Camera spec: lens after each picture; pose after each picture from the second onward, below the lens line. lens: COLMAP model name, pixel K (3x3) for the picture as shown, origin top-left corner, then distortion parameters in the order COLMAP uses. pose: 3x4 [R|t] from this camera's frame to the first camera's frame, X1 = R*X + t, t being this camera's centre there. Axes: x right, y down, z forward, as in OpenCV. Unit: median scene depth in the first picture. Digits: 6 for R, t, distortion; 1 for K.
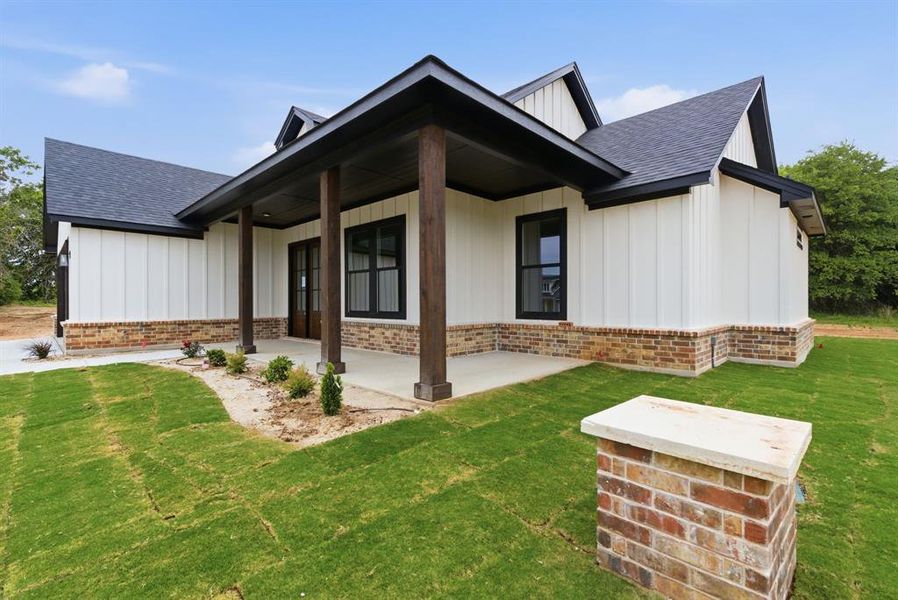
lens RADIAL K [[408.8, 0, 443.2], [0, 408.8, 299.7], [0, 0, 1]] dist [0.000813, -0.000402]
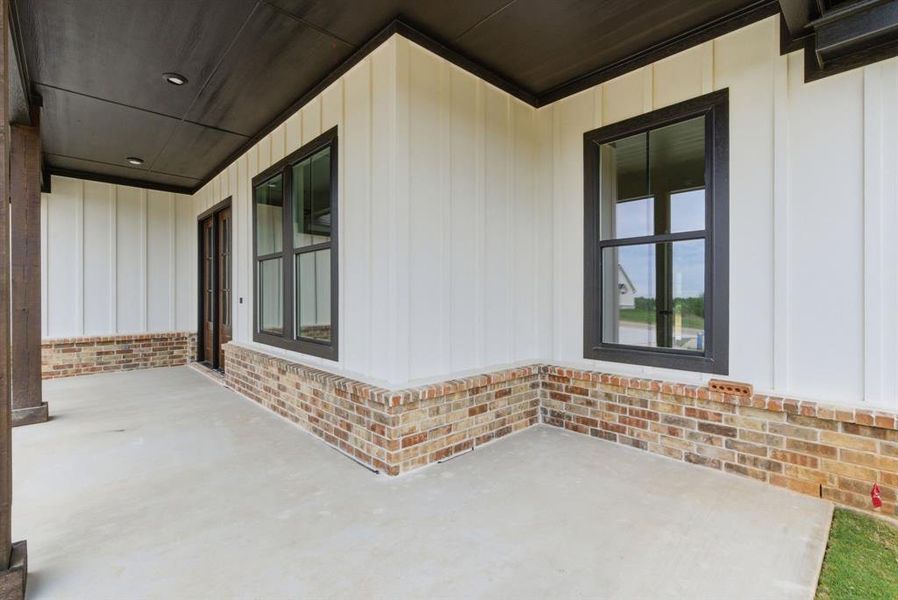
lens RADIAL K [[408.8, 0, 443.2], [0, 408.8, 299.7], [0, 0, 1]] dist [0.000813, -0.000402]
pose [[0.998924, 0.001754, -0.046350, 0.044067], [-0.000997, 0.999866, 0.016335, -0.026027], [0.046372, -0.016271, 0.998792, 0.556184]]
